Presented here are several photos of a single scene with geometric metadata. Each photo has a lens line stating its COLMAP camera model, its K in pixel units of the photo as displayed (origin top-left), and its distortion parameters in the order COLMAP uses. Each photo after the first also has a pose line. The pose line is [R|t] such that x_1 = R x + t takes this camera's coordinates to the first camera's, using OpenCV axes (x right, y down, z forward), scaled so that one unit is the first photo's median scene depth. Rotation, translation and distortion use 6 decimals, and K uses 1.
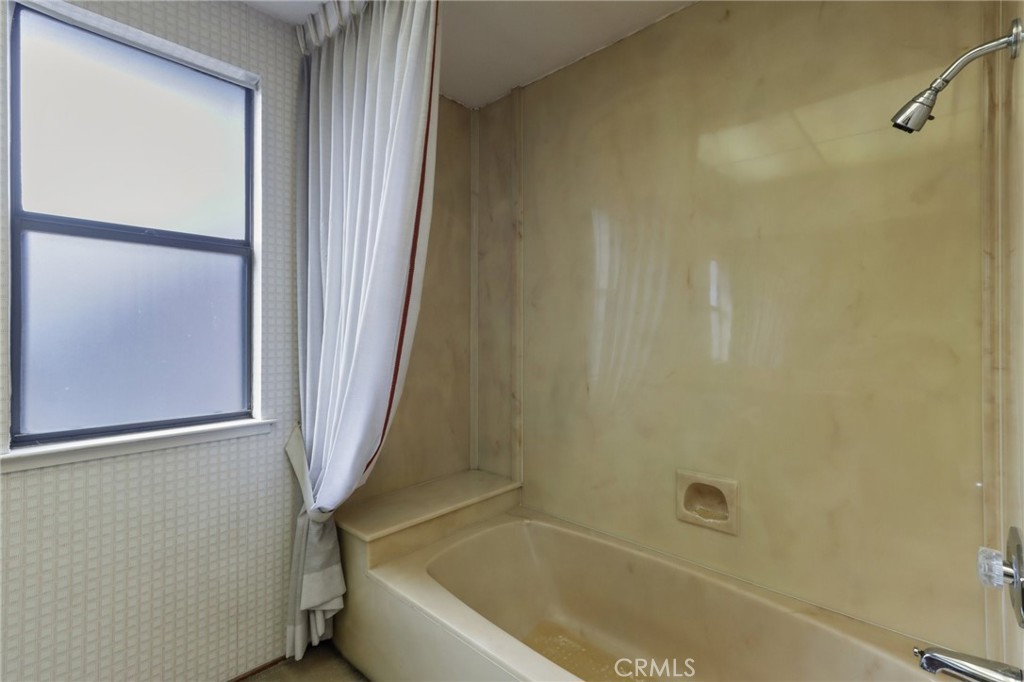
lens RADIAL K [[464.5, 0, 511.9], [0, 464.5, 330.5], [0, 0, 1]] dist [0.003709, 0.000313]
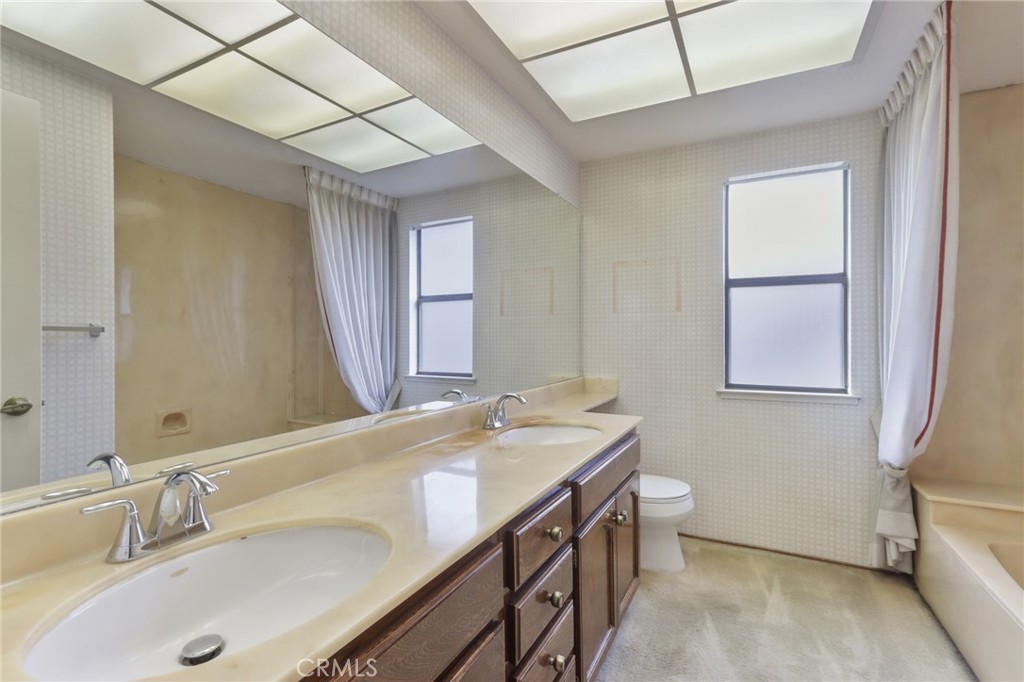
lens RADIAL K [[475.6, 0, 512.0], [0, 475.6, 341.0], [0, 0, 1]] dist [0.001311, 0.000414]
pose [[0.260063, 0.005072, -0.965578, 0.619609], [0.007787, 0.999943, 0.007350, 0.003212], [0.965560, -0.009430, 0.260009, -0.410993]]
